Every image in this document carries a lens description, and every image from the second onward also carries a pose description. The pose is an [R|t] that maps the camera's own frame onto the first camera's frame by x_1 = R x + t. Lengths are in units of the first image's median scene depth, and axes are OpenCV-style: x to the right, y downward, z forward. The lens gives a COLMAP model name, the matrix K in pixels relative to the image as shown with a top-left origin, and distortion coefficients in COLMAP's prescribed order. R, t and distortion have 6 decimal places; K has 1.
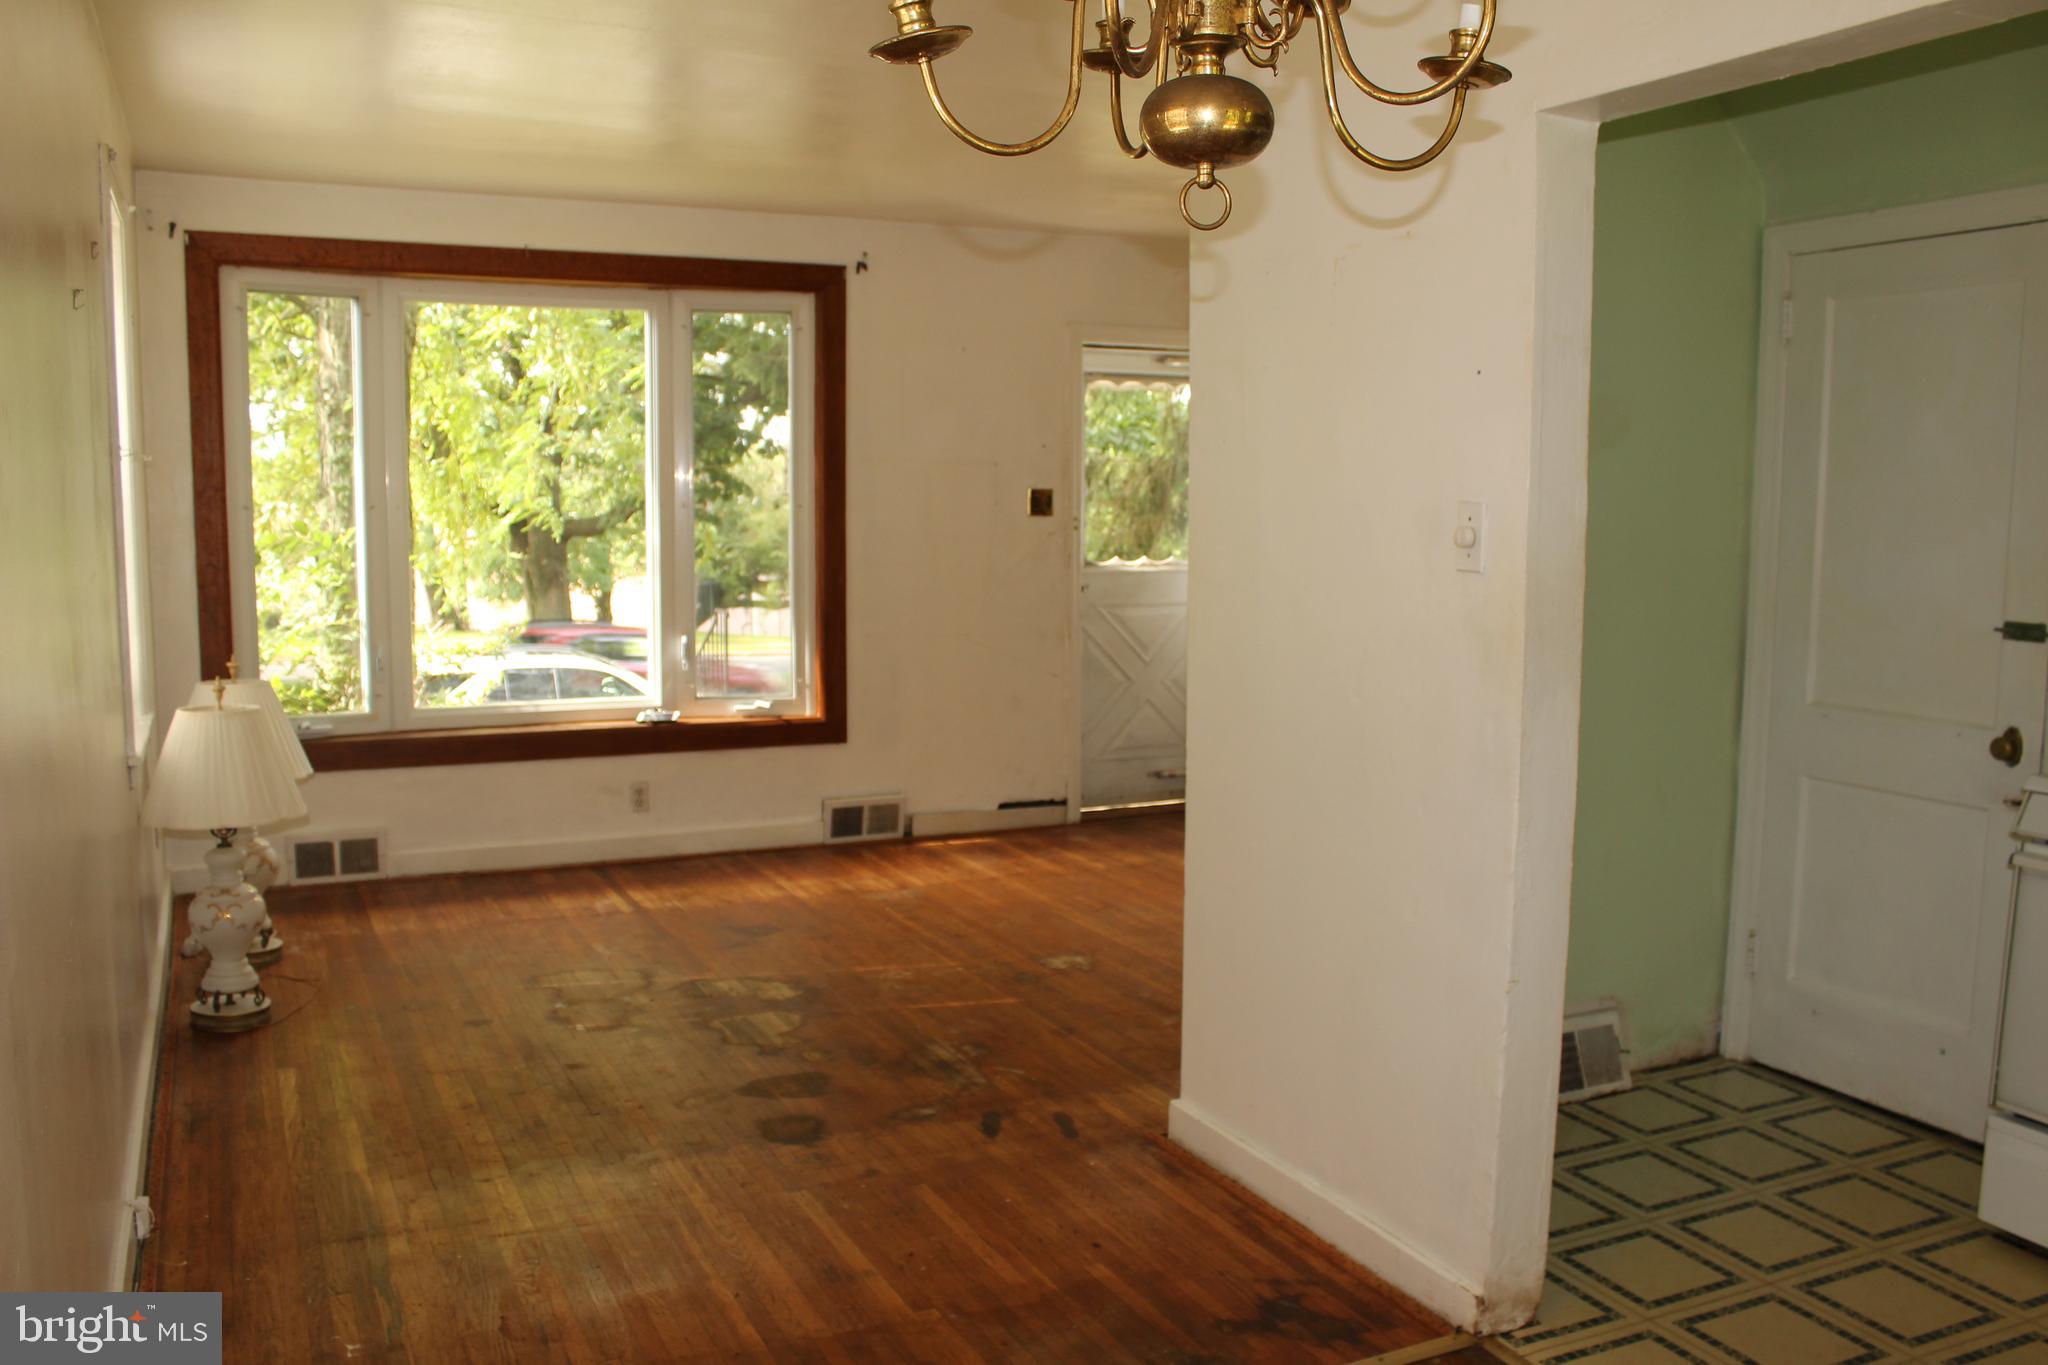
lens RADIAL K [[1711.0, 0, 1030.6], [0, 1711.0, 695.4], [0, 0, 1]] dist [-0.160908, 0.145662]
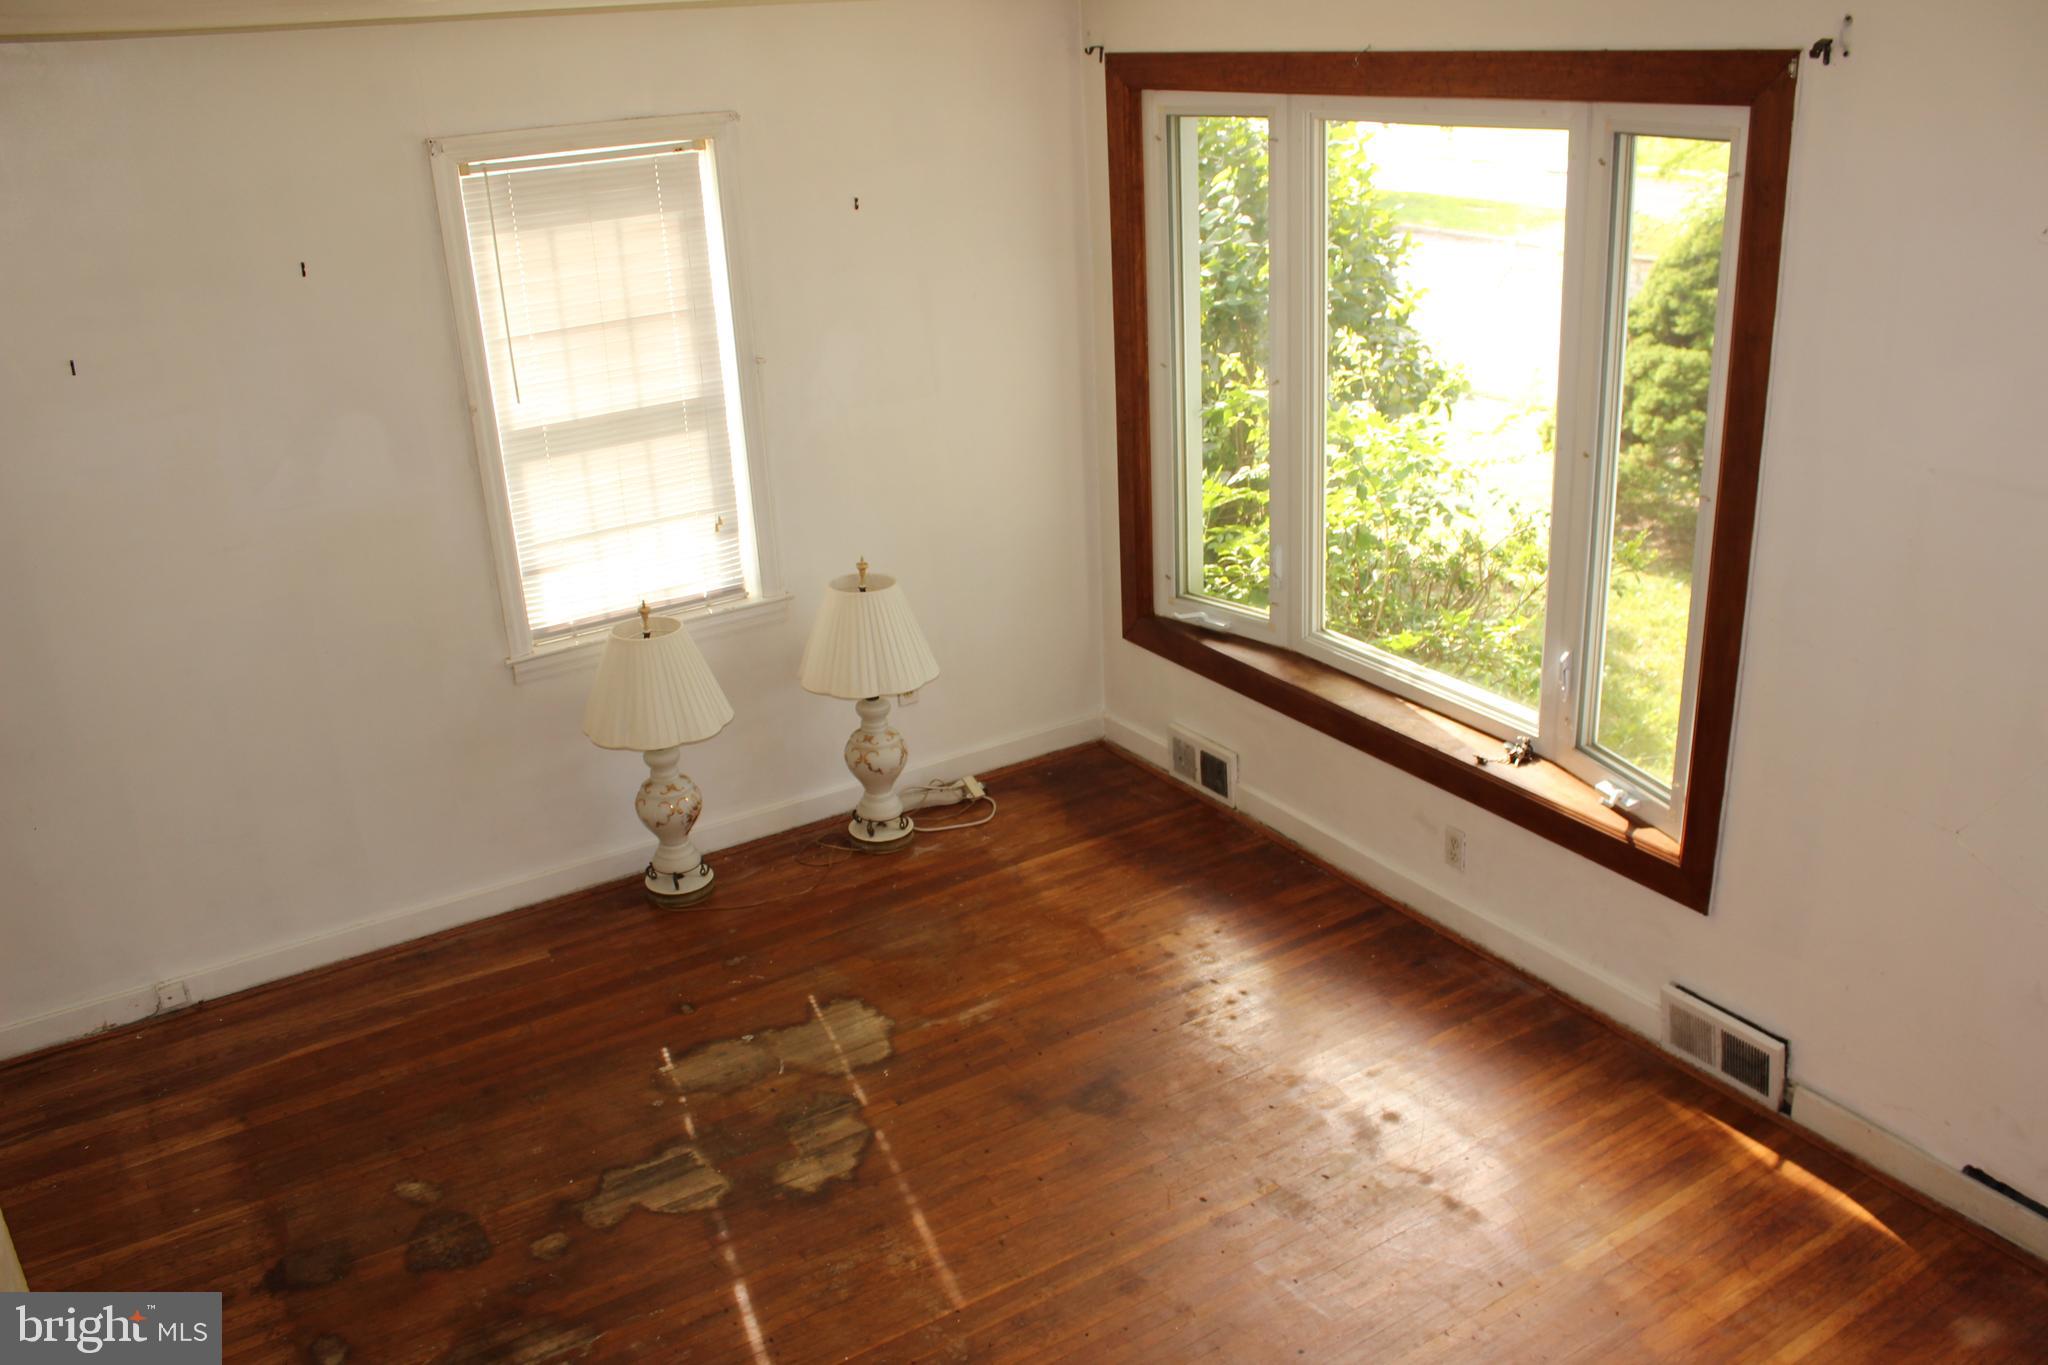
lens RADIAL K [[1711.0, 0, 1030.6], [0, 1711.0, 695.4], [0, 0, 1]] dist [-0.160908, 0.145662]
pose [[0.116555, 0.355962, -0.927203, 0.406284], [-0.071786, 0.934144, 0.349603, -0.249348], [0.990586, 0.025812, 0.134433, 0.780790]]
